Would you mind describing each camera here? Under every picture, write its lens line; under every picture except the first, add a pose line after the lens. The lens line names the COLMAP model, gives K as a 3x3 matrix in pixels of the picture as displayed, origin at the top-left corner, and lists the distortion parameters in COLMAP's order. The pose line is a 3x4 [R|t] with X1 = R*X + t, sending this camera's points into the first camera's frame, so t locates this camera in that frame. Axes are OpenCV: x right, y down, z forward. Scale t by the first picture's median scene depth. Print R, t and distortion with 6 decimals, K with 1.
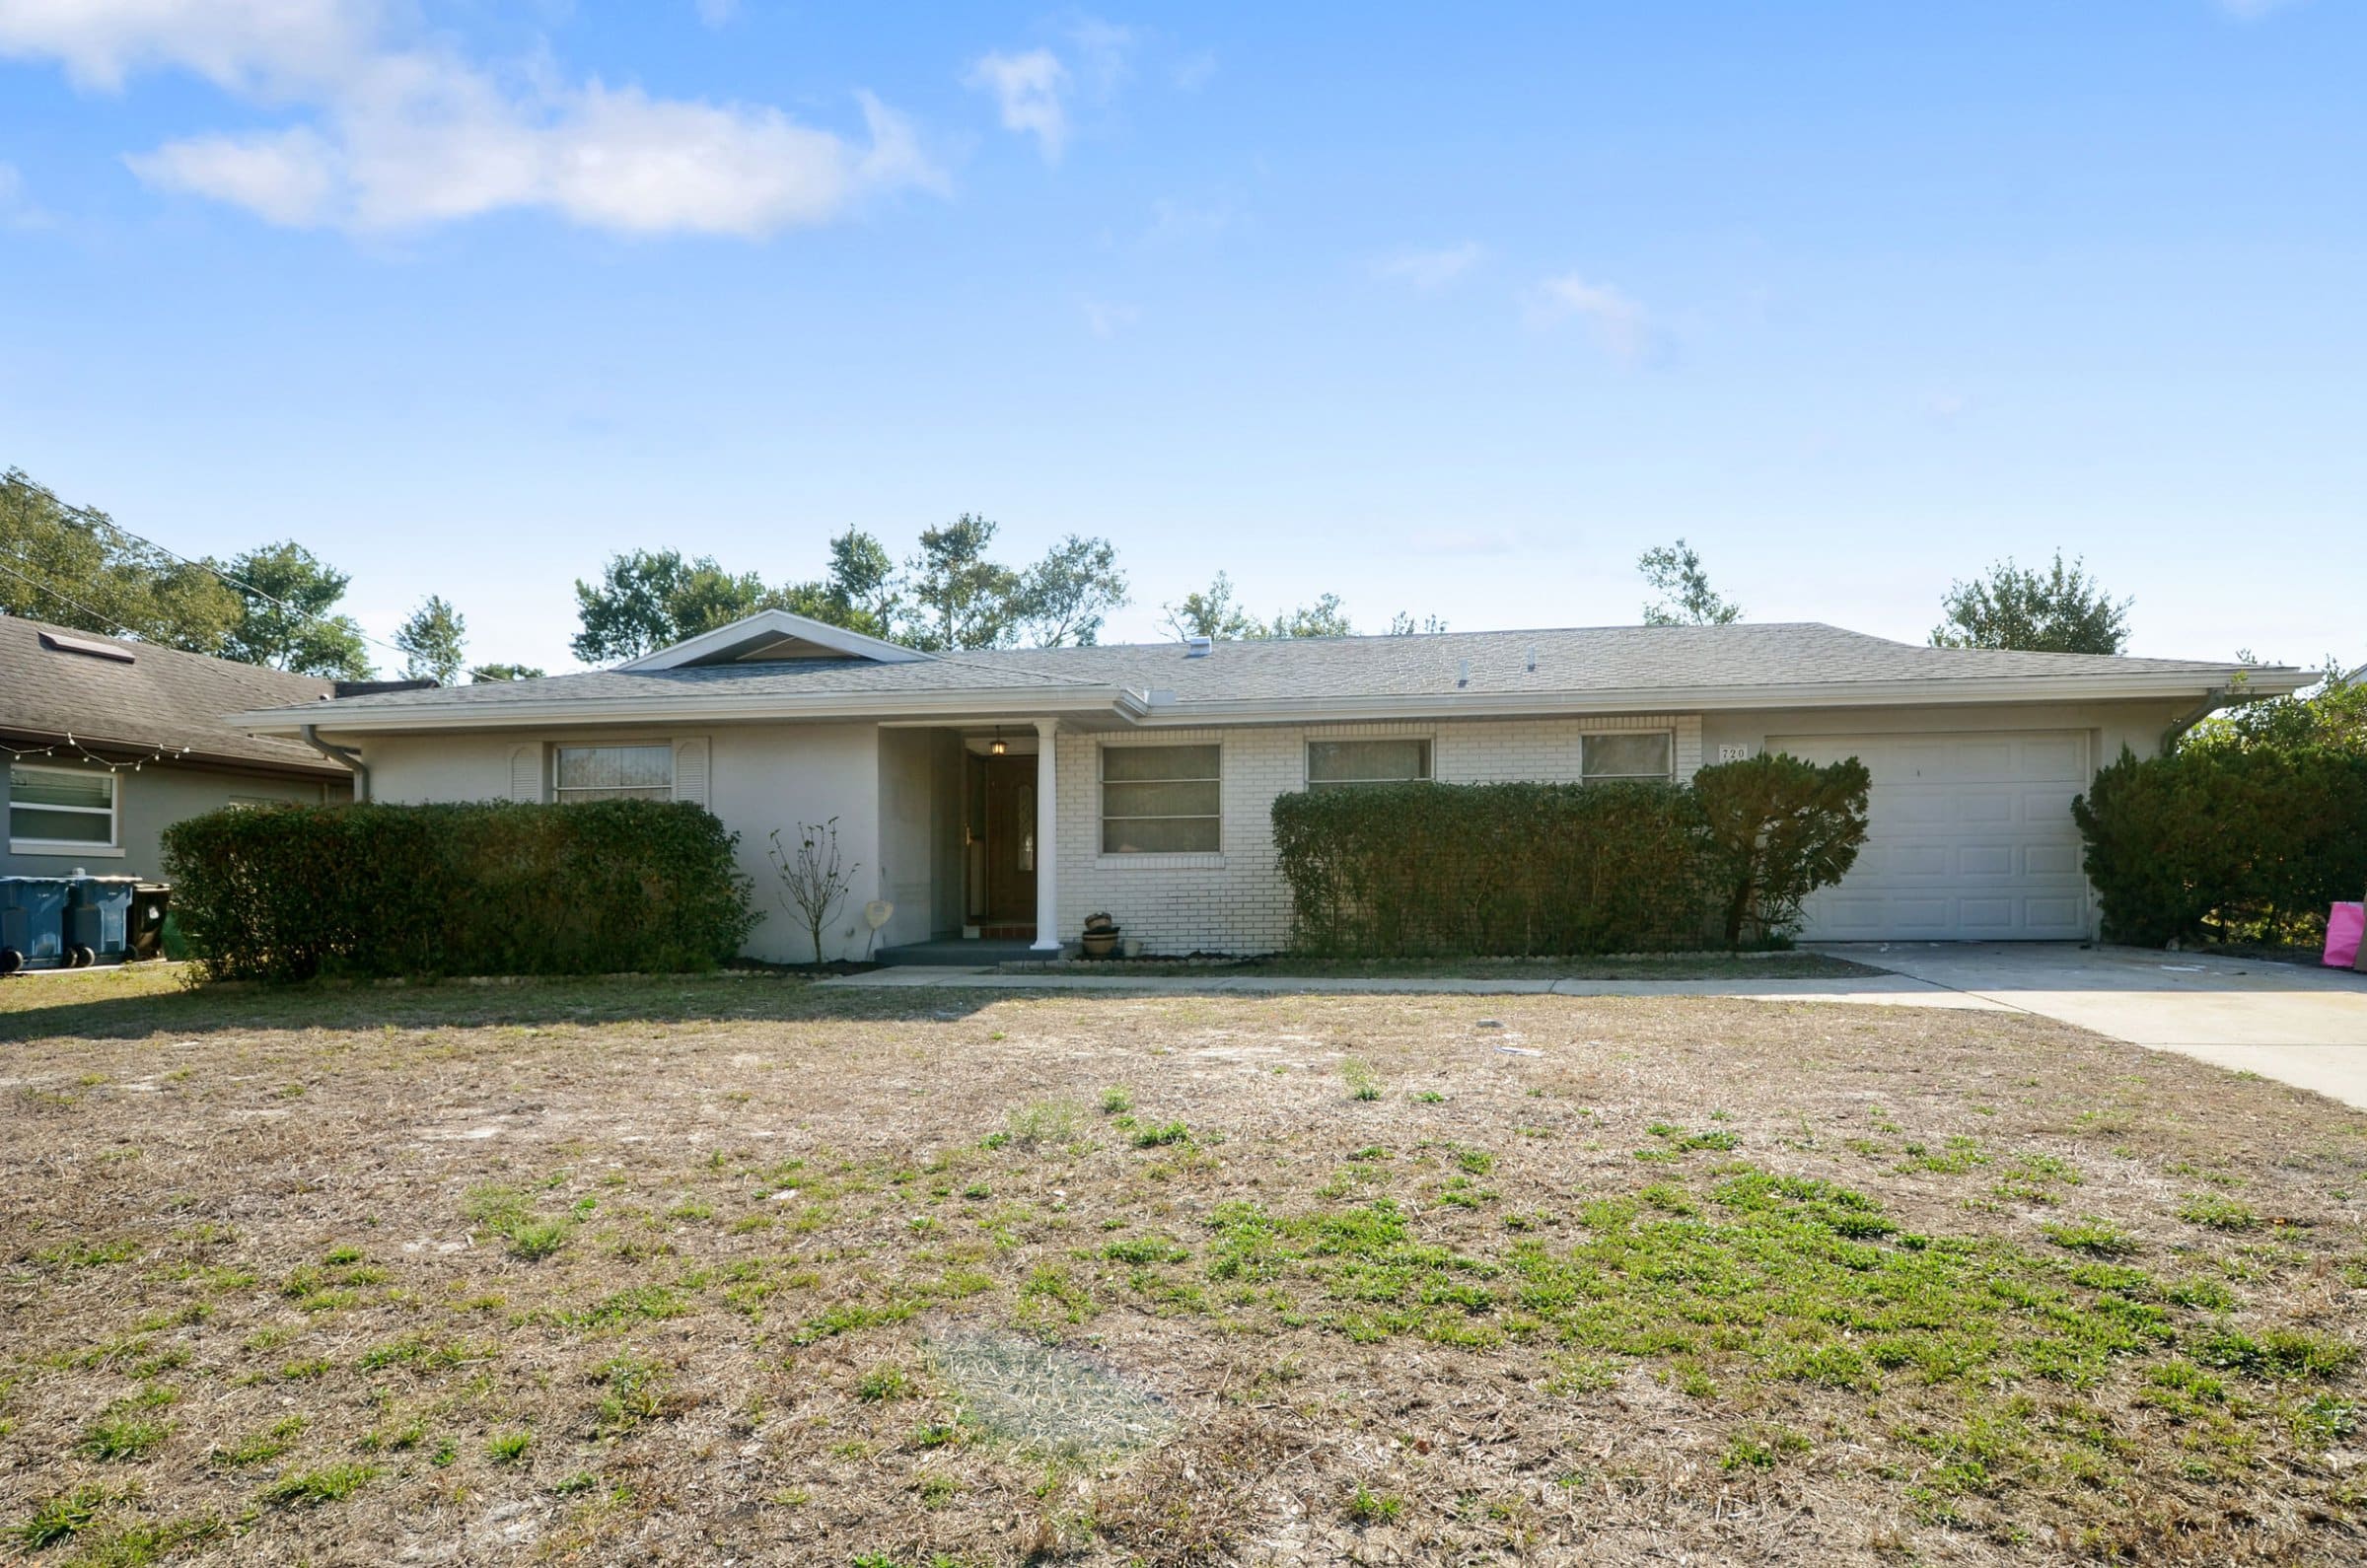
lens RADIAL K [[1141.2, 0, 1183.6], [0, 1141.2, 813.9], [0, 0, 1]] dist [0.002136, -0.000721]
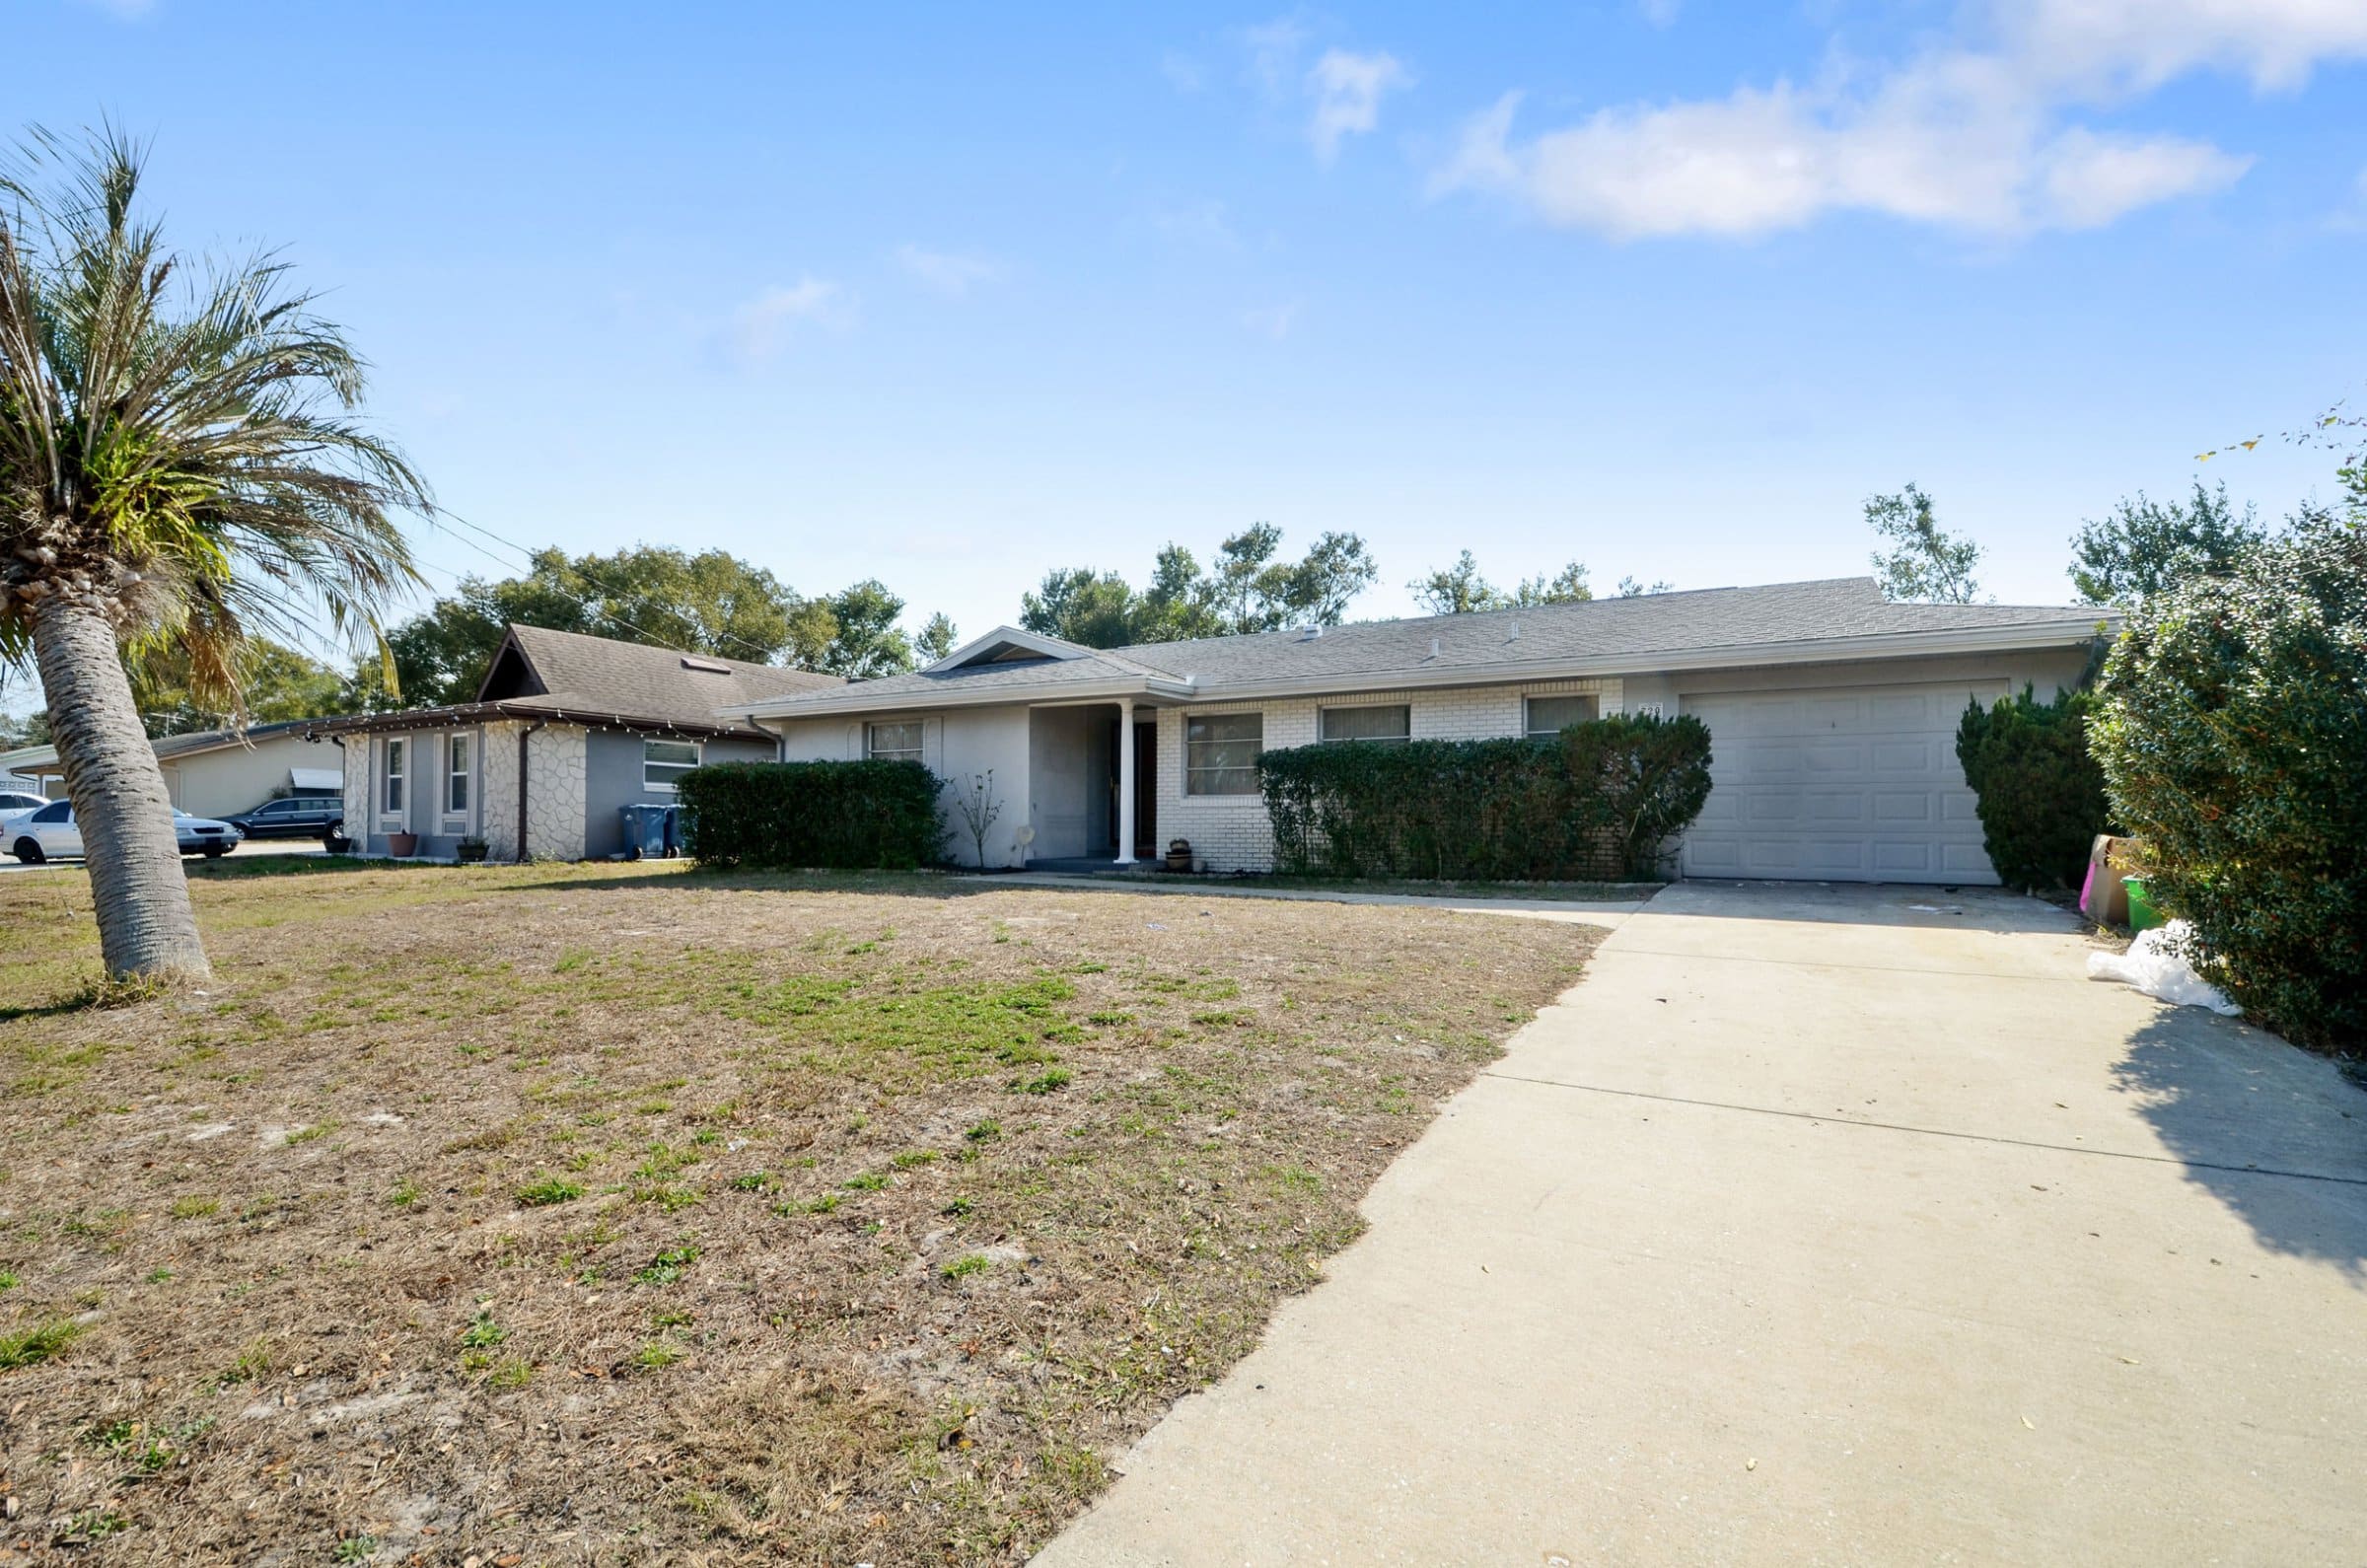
lens RADIAL K [[965.8, 0, 1183.5], [0, 965.8, 784.0], [0, 0, 1]] dist [0.000405, -0.008583]
pose [[0.926817, 0.001165, -0.375512, 0.288819], [0.008302, 0.999687, 0.023593, -0.004508], [0.375422, -0.024984, 0.926517, -0.047282]]
